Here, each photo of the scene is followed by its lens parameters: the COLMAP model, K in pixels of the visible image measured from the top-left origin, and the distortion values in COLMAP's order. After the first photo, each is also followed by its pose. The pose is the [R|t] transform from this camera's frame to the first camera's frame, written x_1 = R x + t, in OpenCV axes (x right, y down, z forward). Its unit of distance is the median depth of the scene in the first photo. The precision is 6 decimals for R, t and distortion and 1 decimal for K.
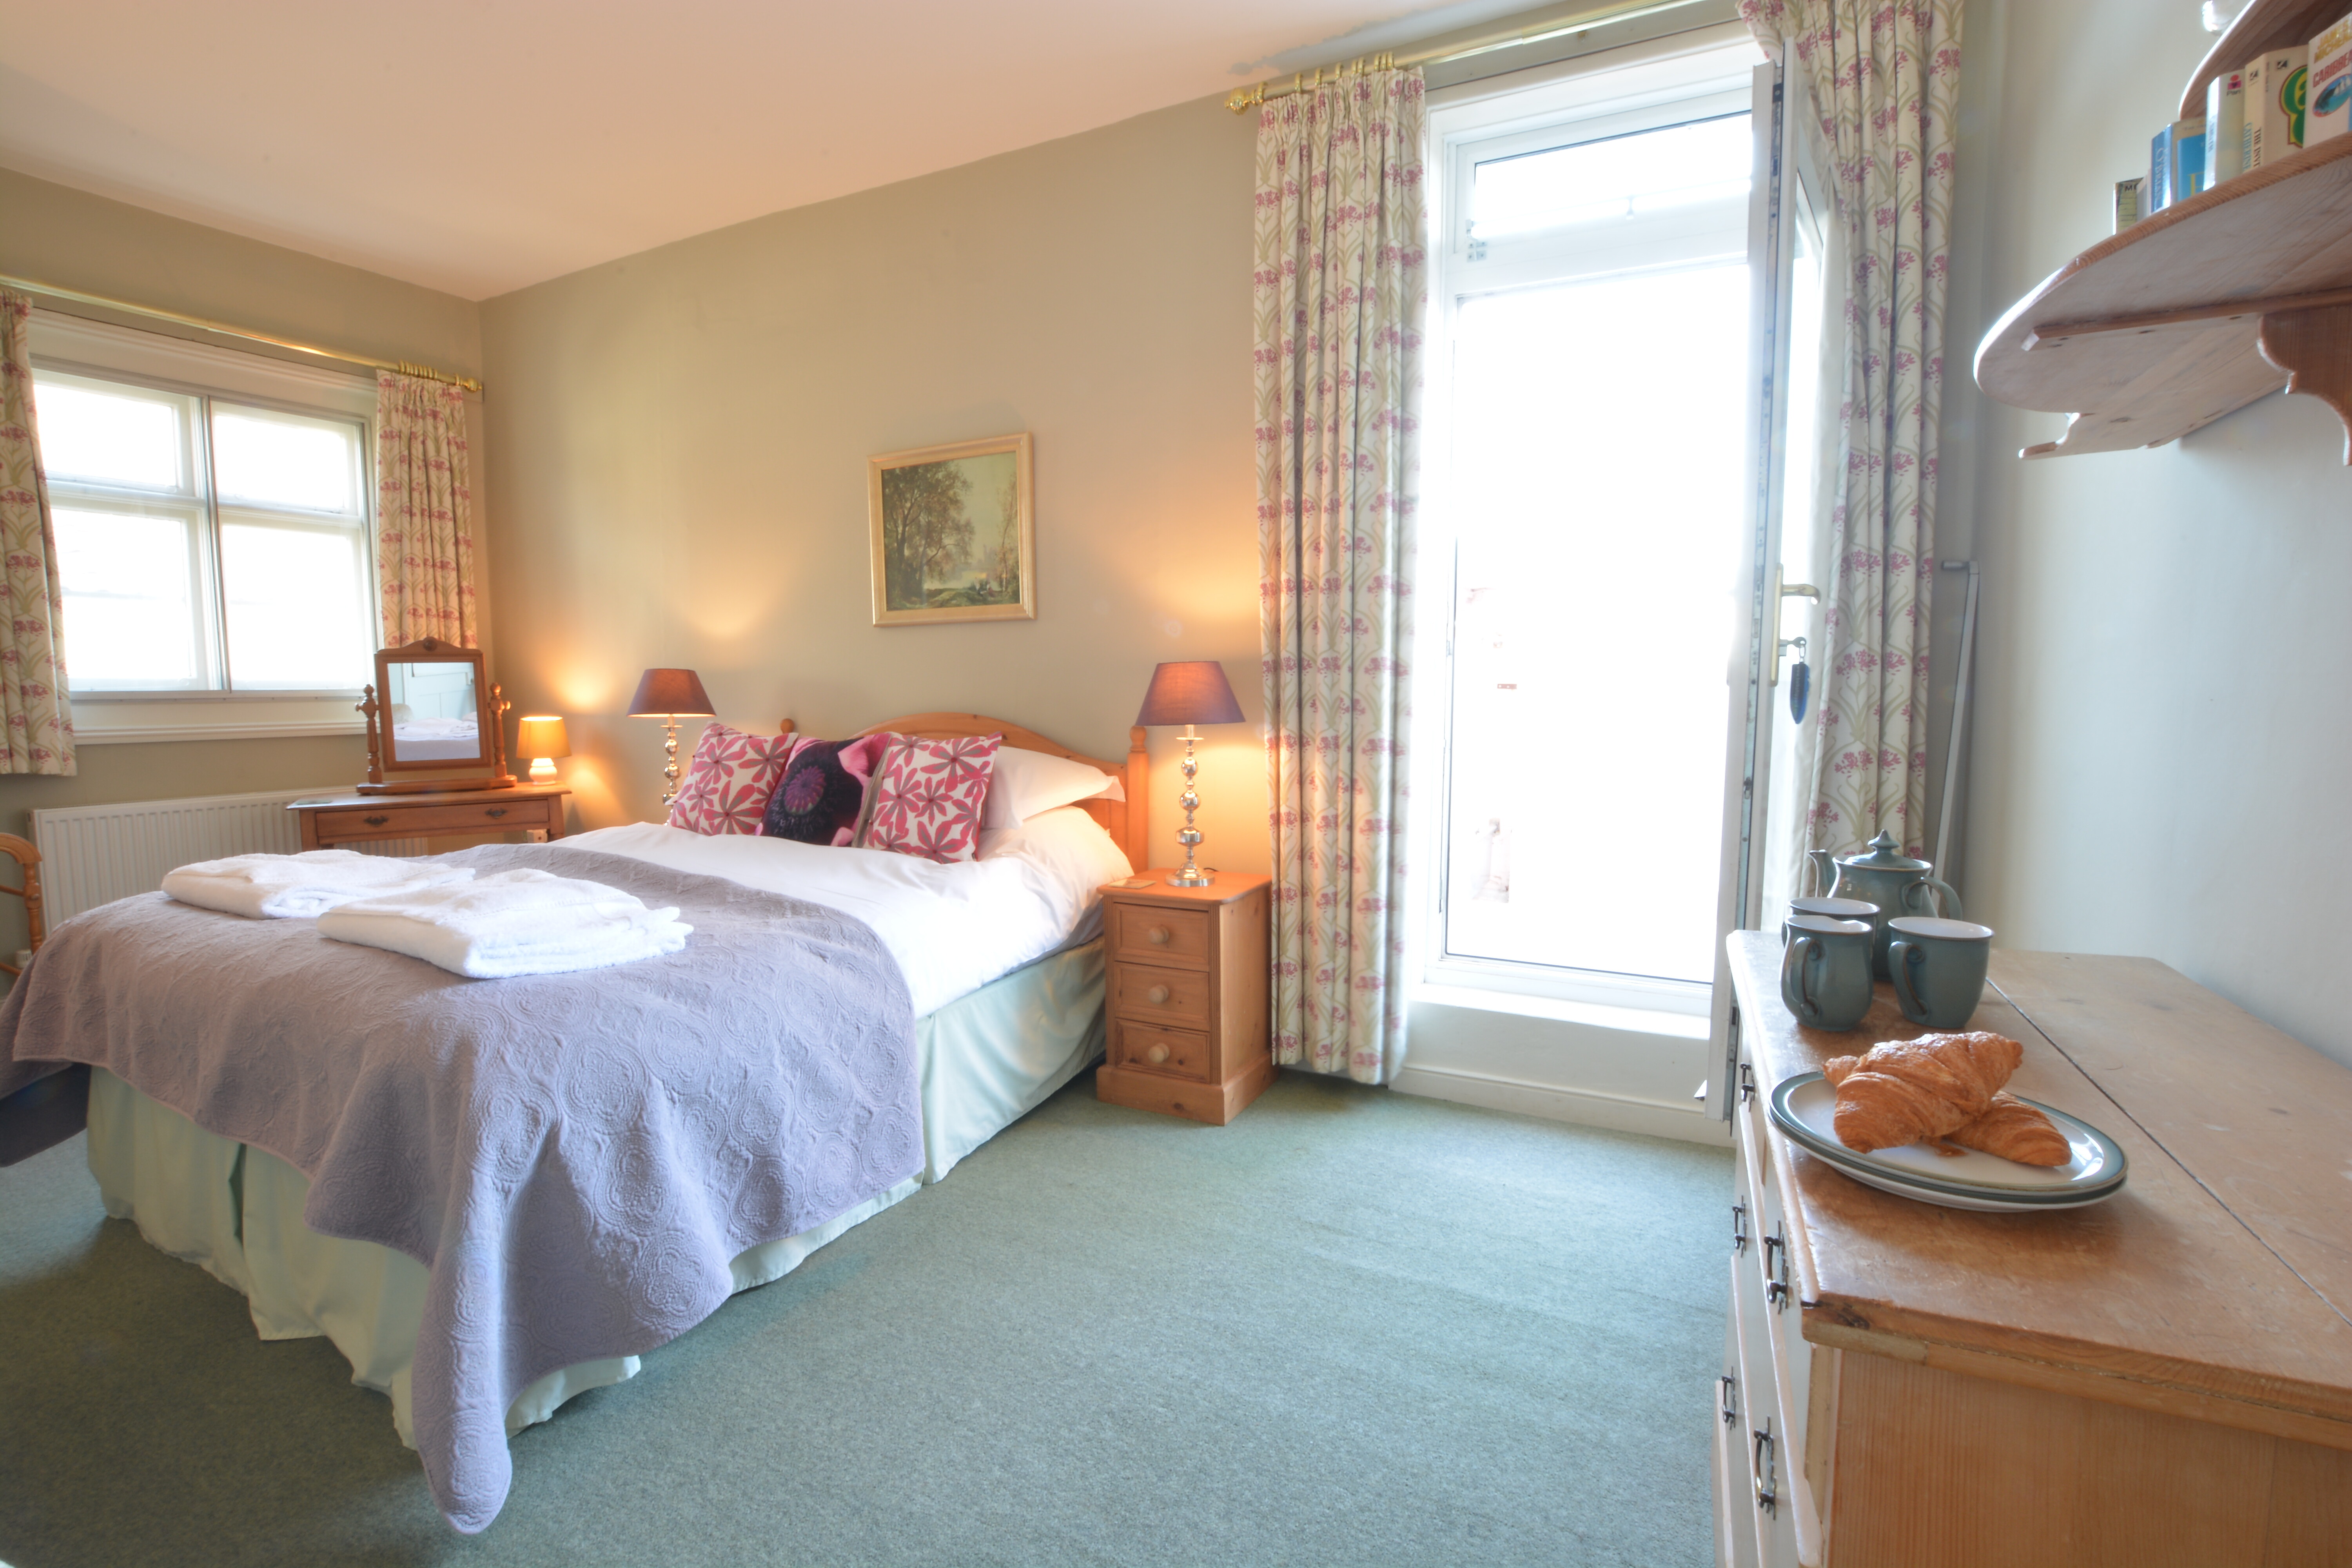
lens RADIAL K [[1043.8, 0, 1176.0], [0, 1043.8, 784.0], [0, 0, 1]] dist [-0.034286, 0.000660]
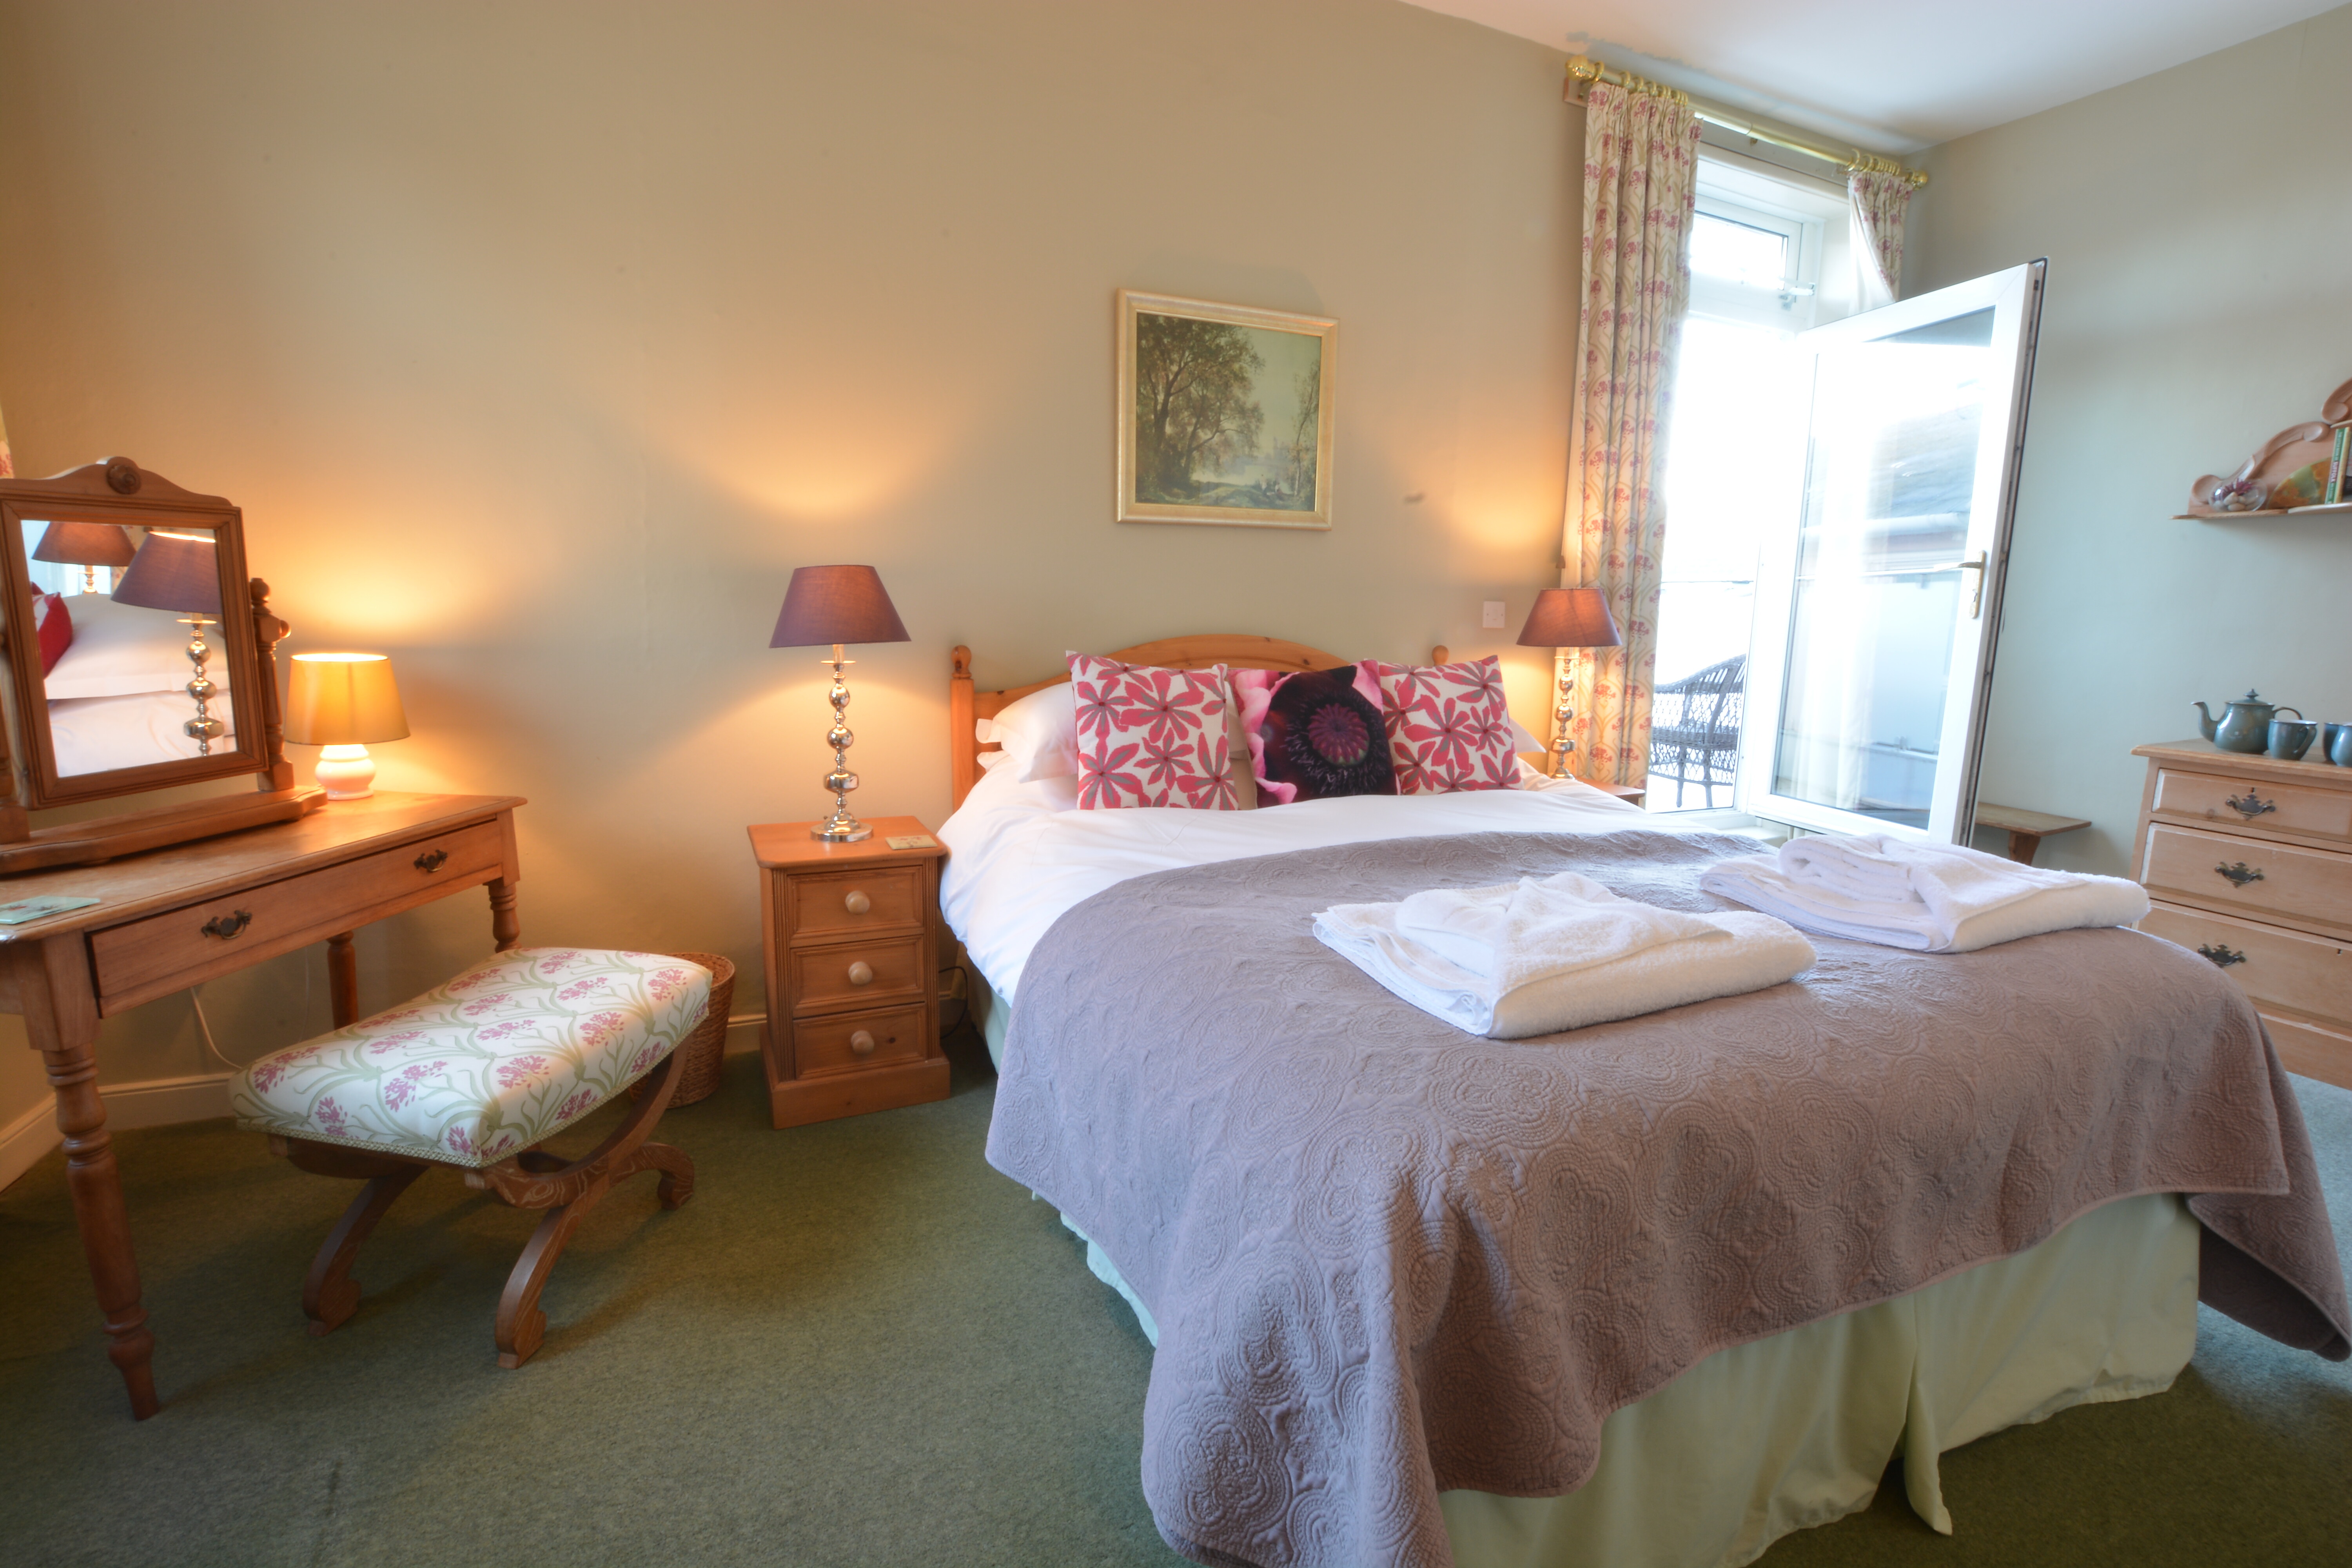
lens RADIAL K [[1043.8, 0, 1176.0], [0, 1043.8, 784.0], [0, 0, 1]] dist [-0.034286, 0.000660]
pose [[0.634187, -0.120228, 0.763775, -0.916232], [0.056854, 0.992413, 0.109011, -0.044208], [-0.771087, -0.025710, 0.636211, 0.506574]]
